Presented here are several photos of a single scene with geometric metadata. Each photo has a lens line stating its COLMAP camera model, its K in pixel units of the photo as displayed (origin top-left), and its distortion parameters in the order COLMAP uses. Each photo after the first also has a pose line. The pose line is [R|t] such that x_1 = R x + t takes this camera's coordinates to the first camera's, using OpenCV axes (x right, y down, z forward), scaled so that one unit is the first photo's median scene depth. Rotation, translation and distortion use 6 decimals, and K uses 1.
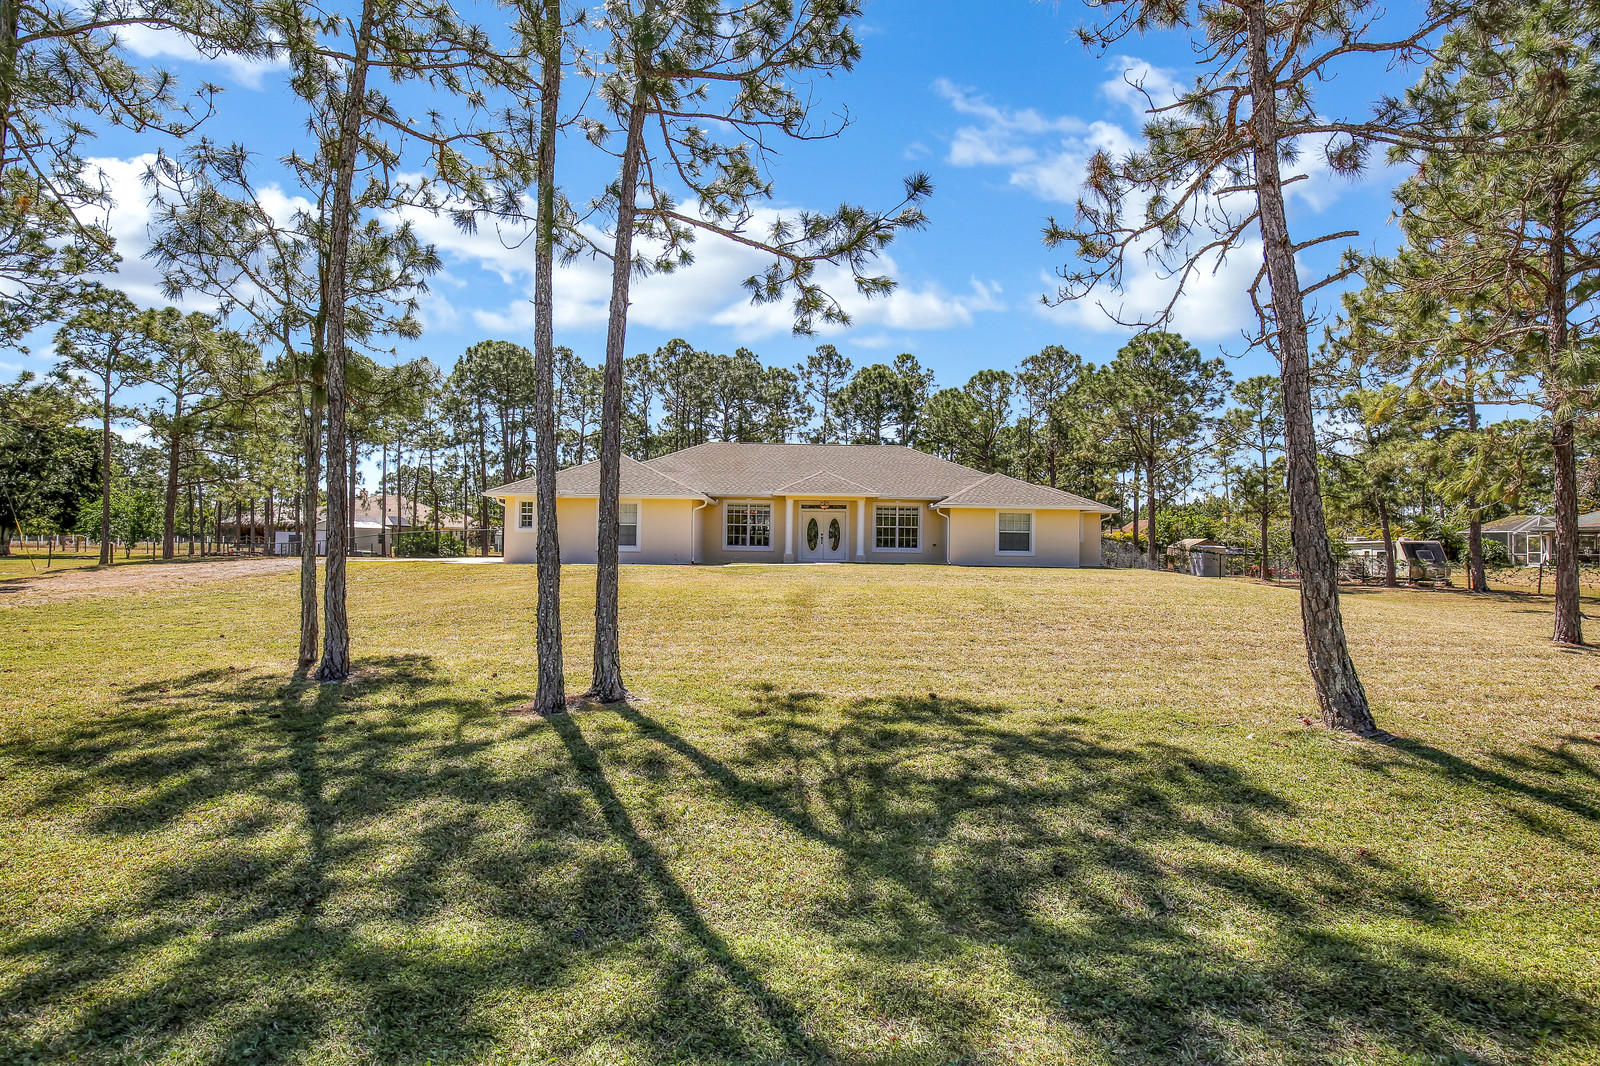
lens RADIAL K [[732.3, 0, 798.5], [0, 732.3, 537.2], [0, 0, 1]] dist [0.001132, -0.000247]
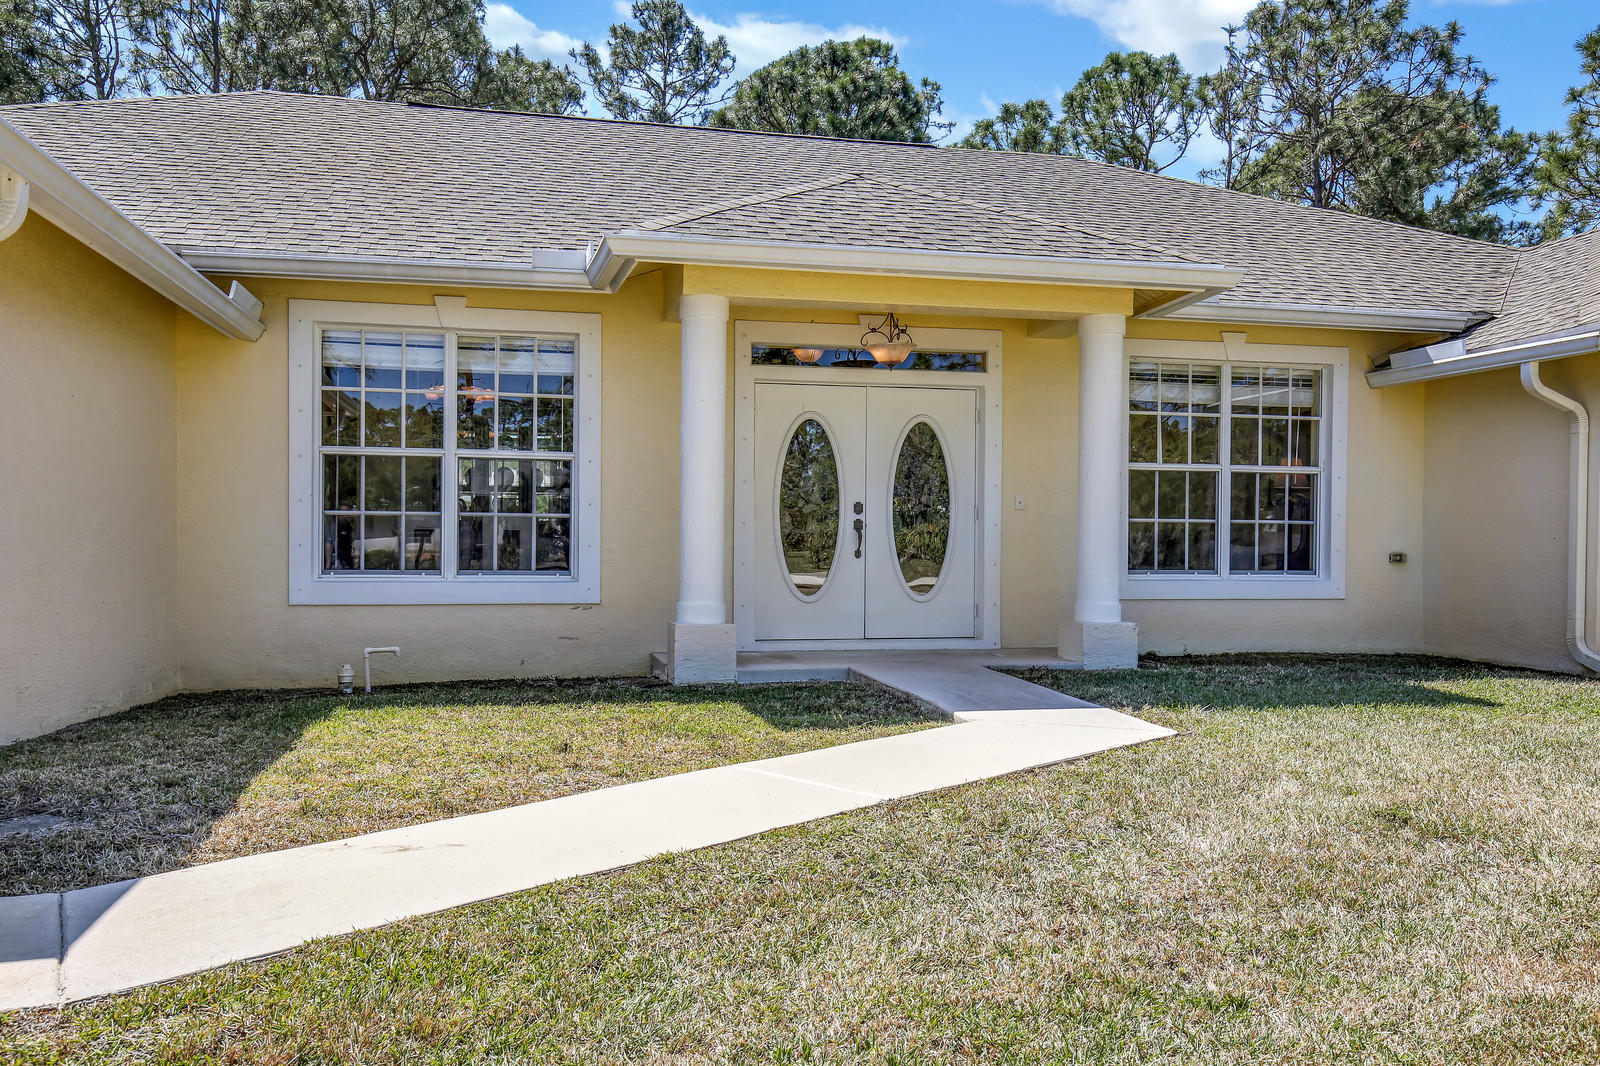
lens RADIAL K [[1280.3, 0, 801.7], [0, 1280.3, 532.2], [0, 0, 1]] dist [0.002063, 0.000151]
pose [[0.980052, -0.007527, 0.198598, -0.047008], [0.004798, 0.999887, 0.014220, -0.002197], [-0.198683, -0.012984, 0.979978, 0.681373]]
